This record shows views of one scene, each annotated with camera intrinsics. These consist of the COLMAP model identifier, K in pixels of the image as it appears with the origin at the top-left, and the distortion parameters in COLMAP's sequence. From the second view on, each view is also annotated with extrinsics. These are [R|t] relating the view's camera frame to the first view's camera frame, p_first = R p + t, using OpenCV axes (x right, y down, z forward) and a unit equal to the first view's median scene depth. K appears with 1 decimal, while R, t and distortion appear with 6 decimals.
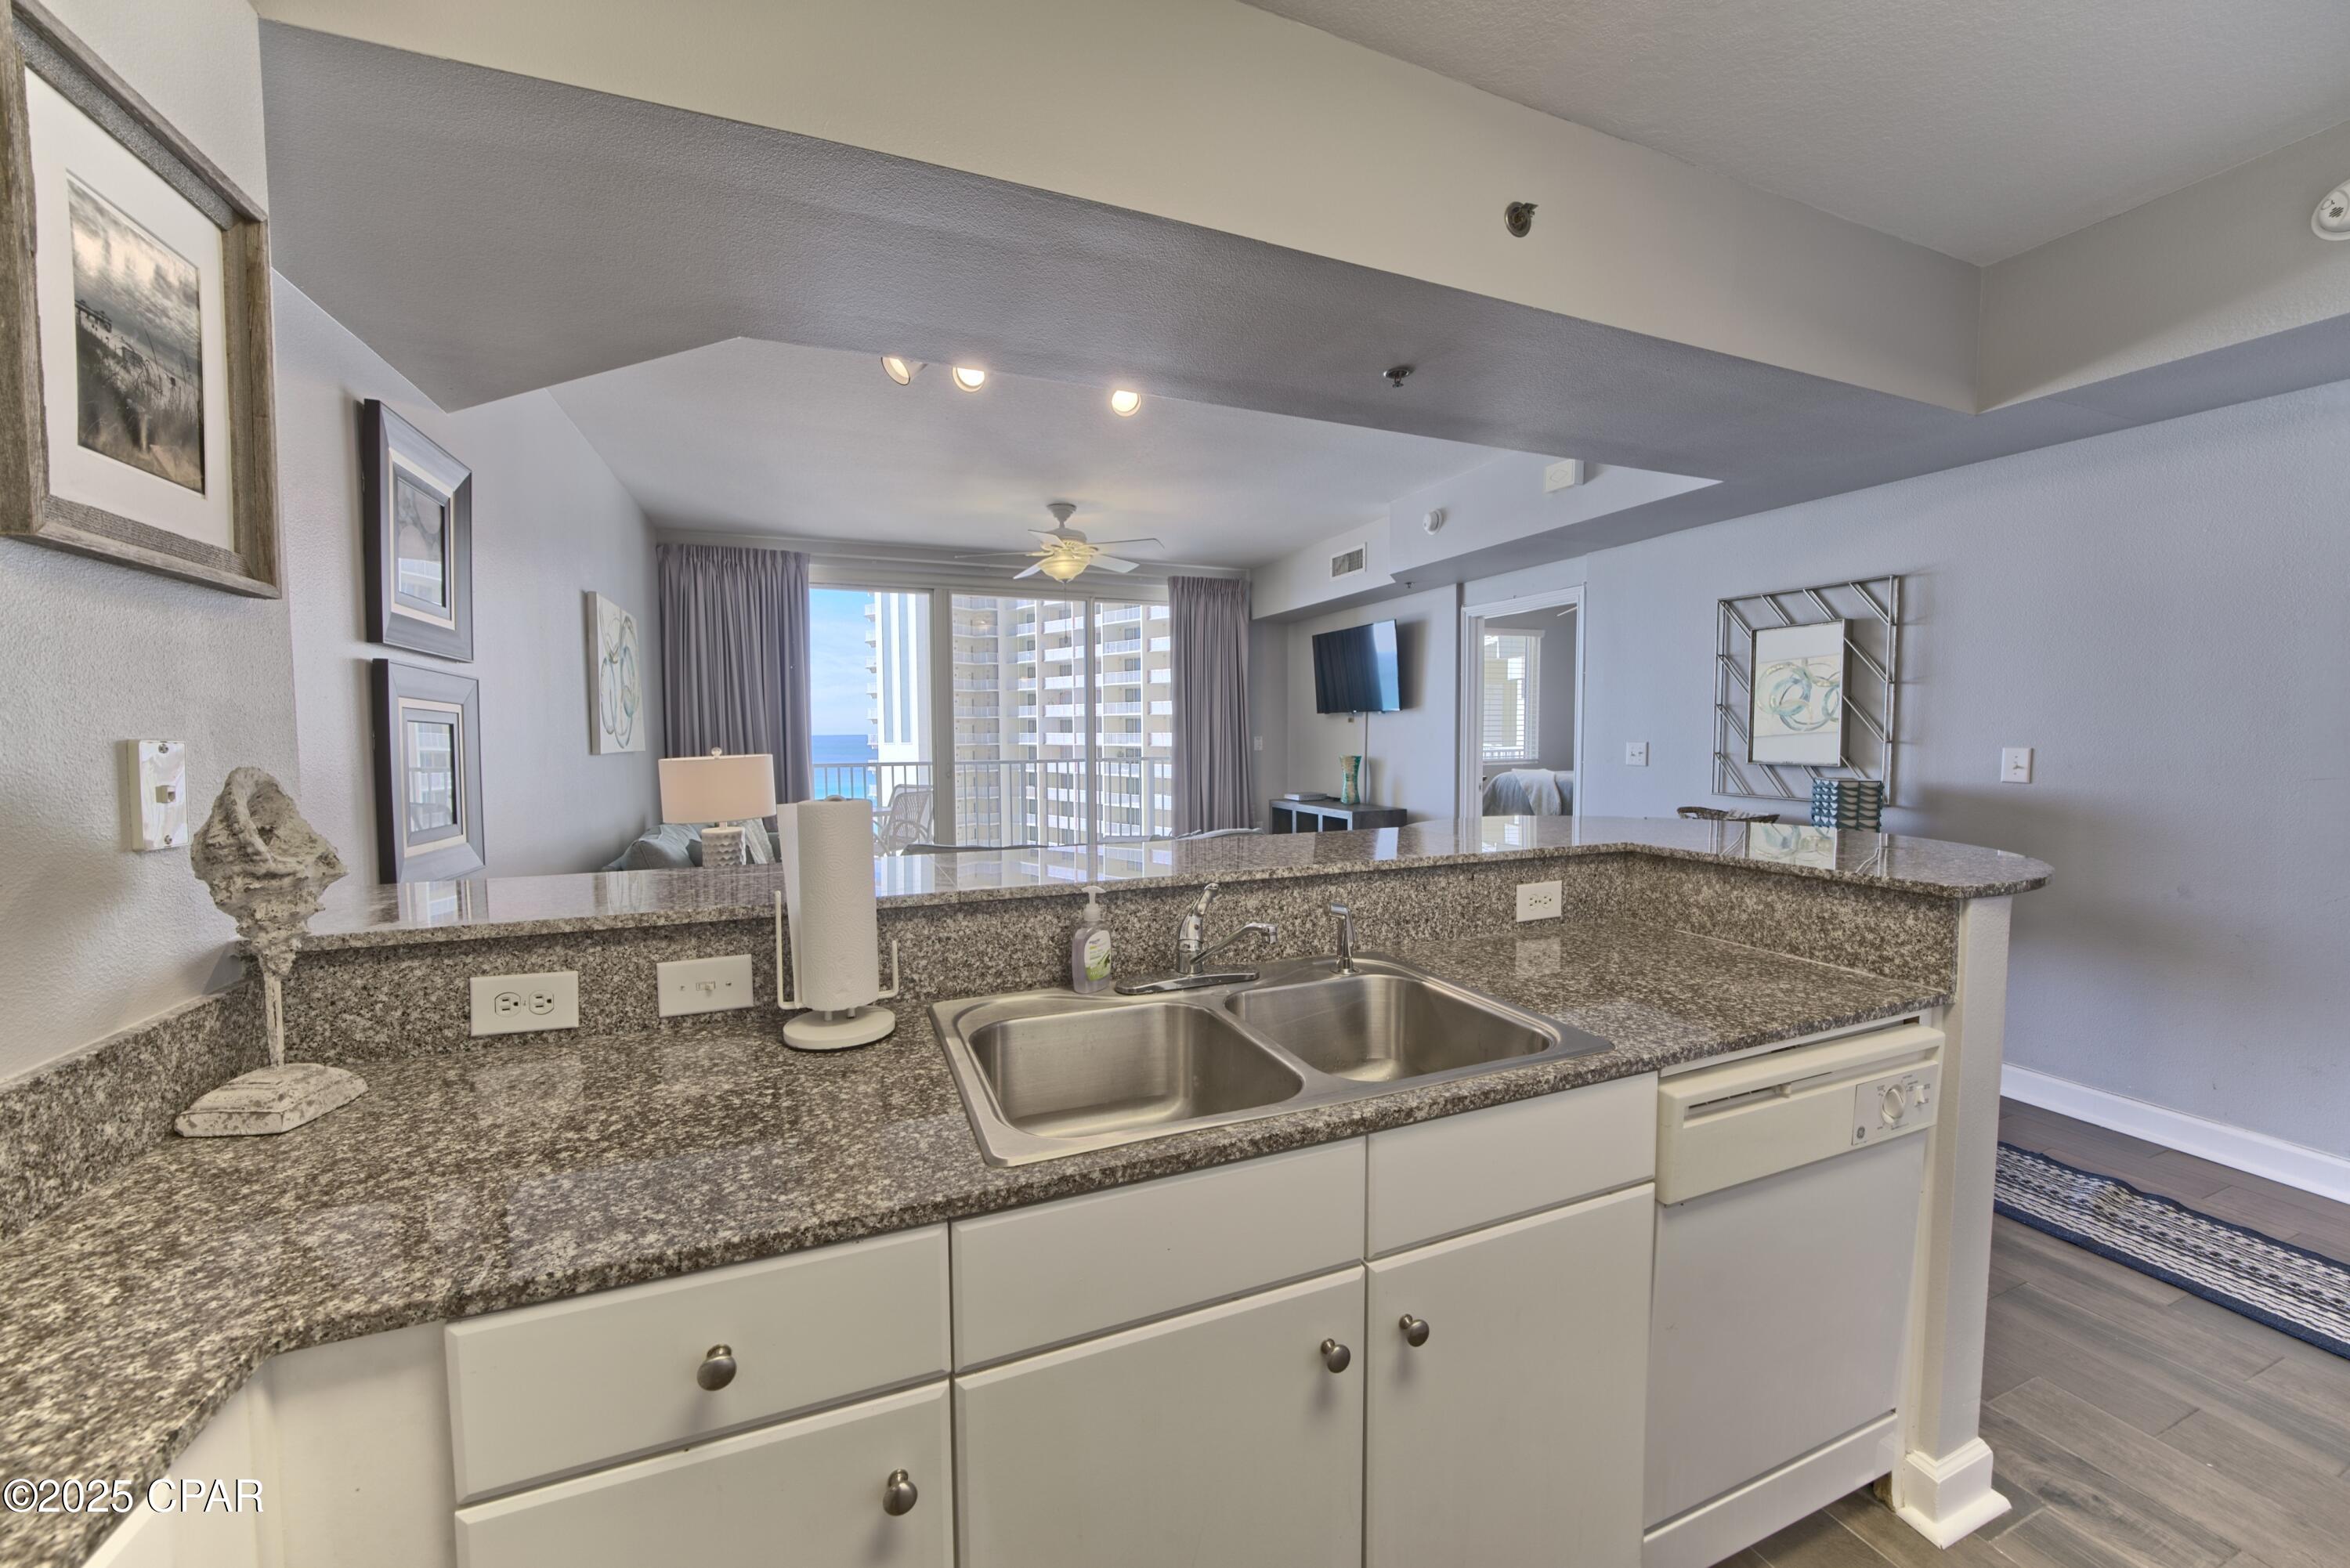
lens RADIAL K [[889.4, 0, 1189.3], [0, 889.4, 779.7], [0, 0, 1]] dist [-0.018226, -0.000164]
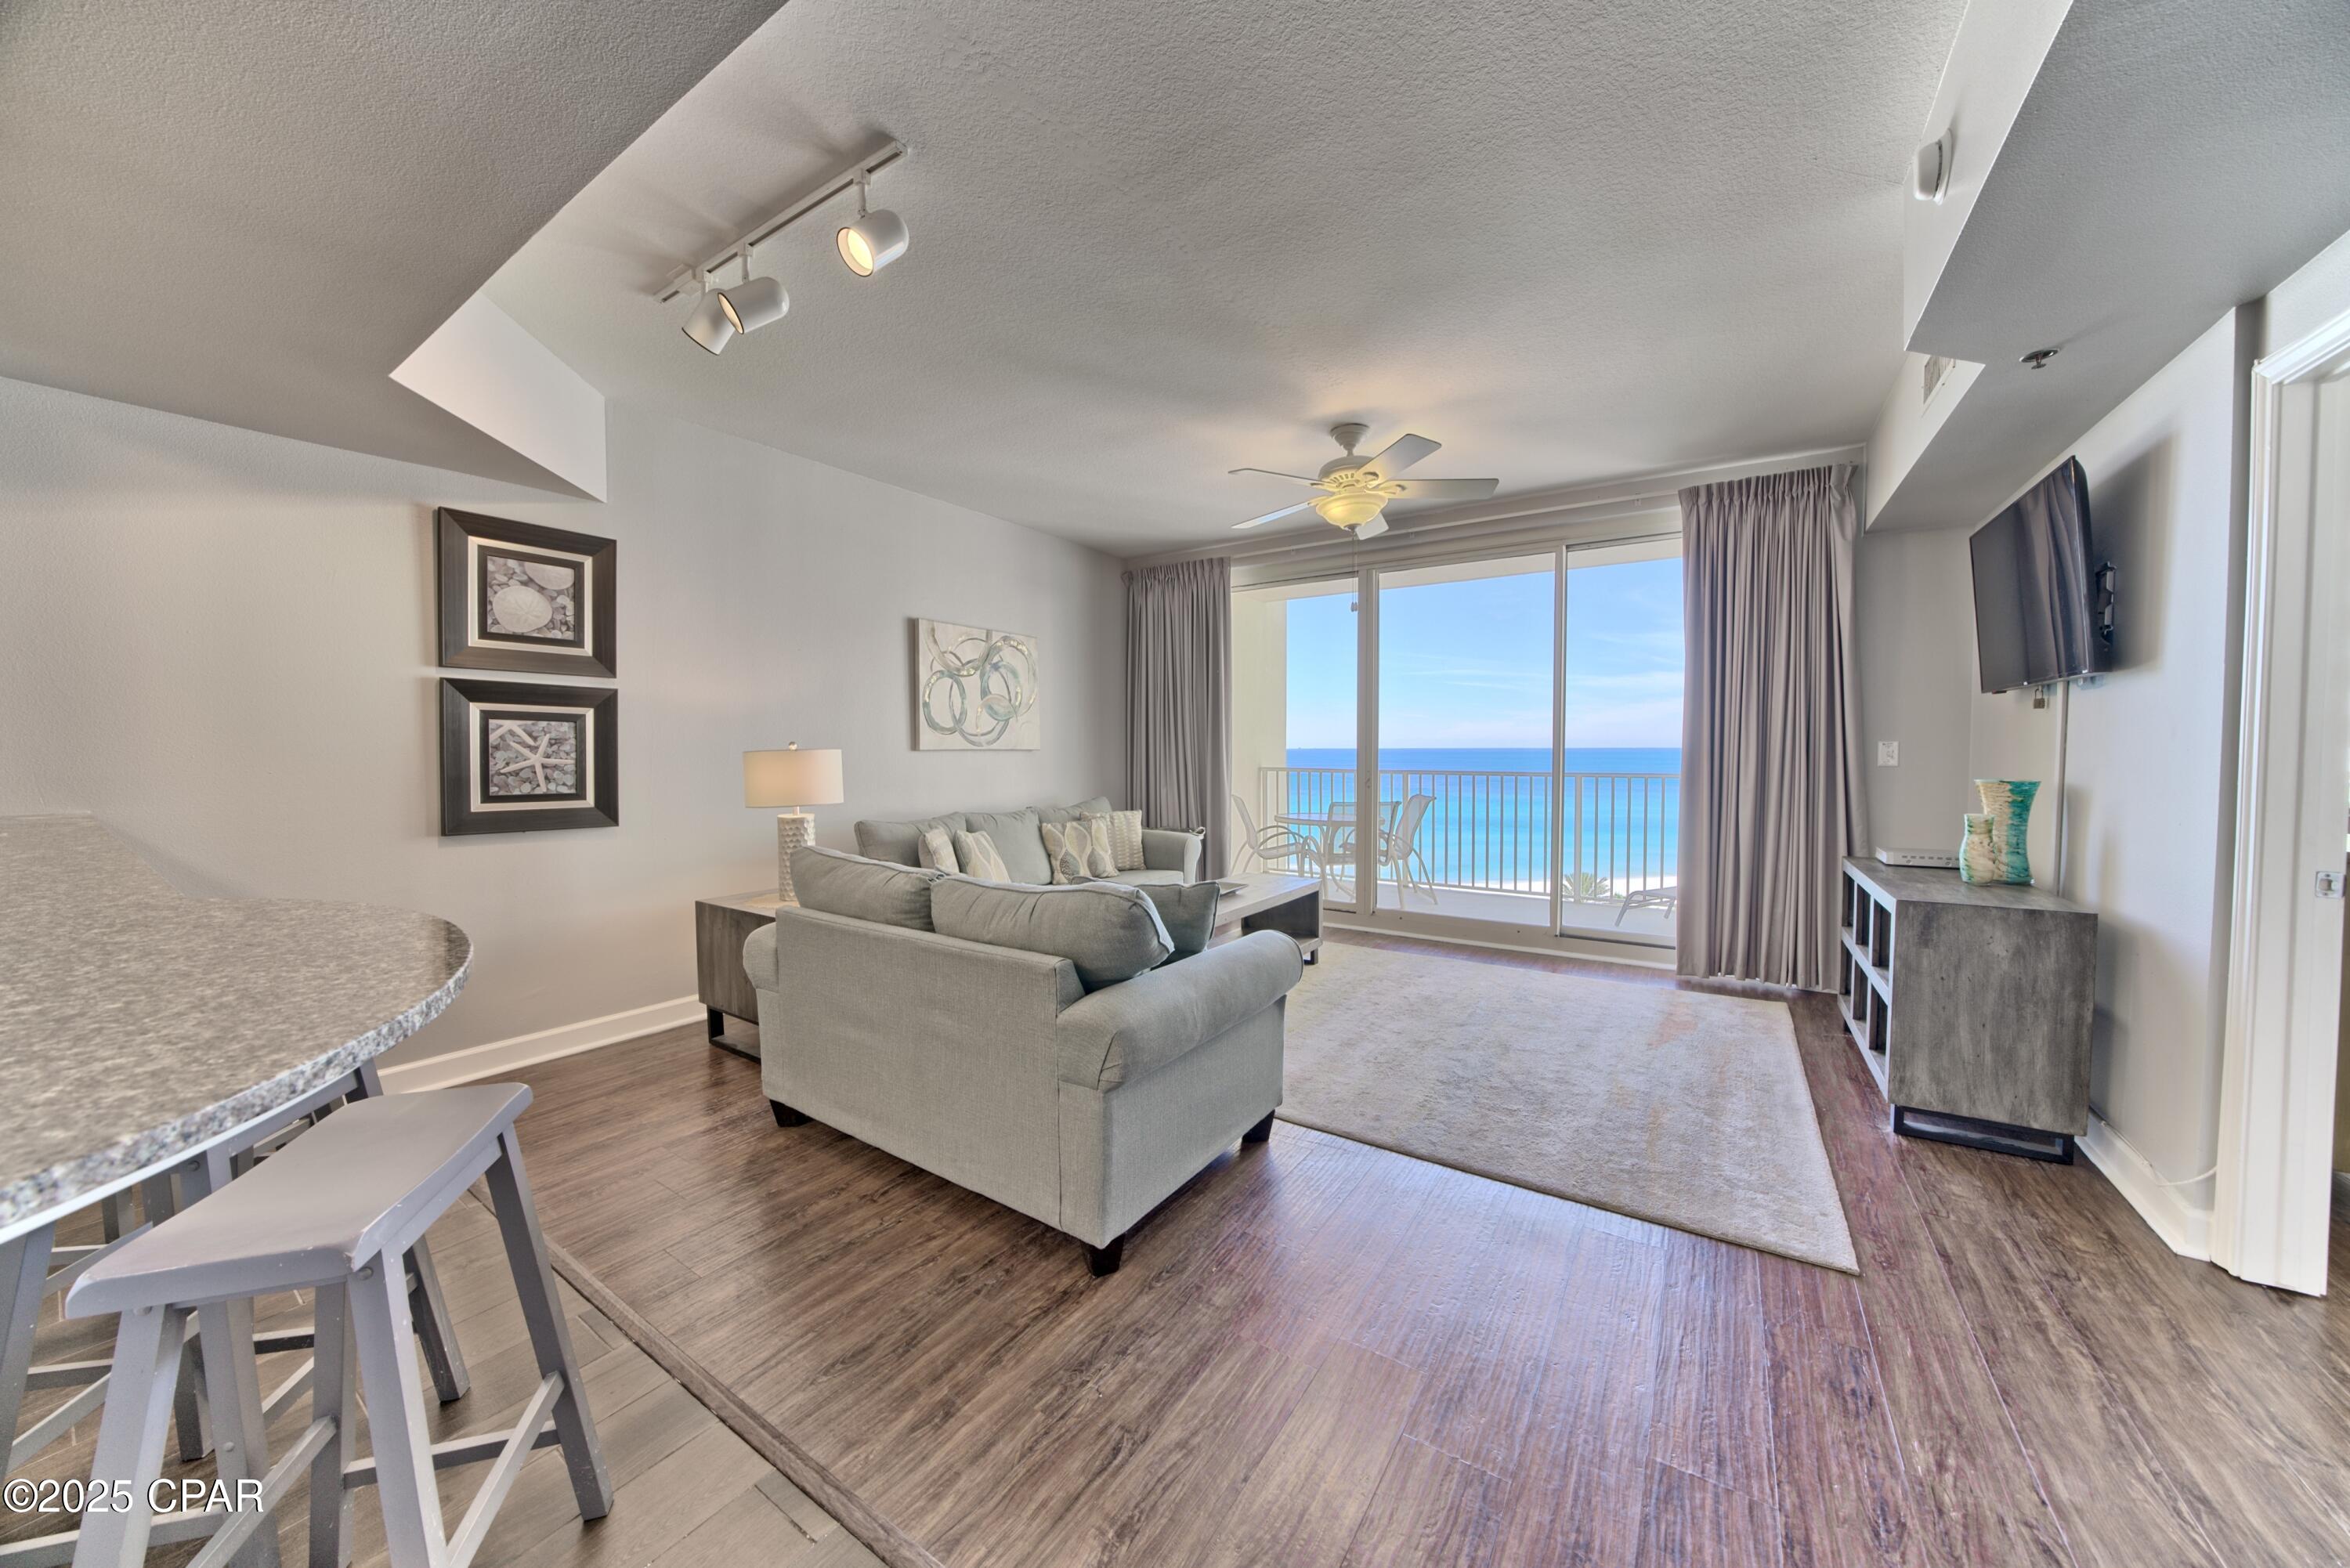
lens RADIAL K [[810.5, 0, 1170.3], [0, 810.5, 771.1], [0, 0, 1]] dist [-0.010816, 0.000164]
pose [[0.545640, 0.034274, -0.837318, 0.314344], [-0.046811, 0.998850, 0.010382, -0.017197], [0.836711, 0.033531, 0.546617, 0.441482]]
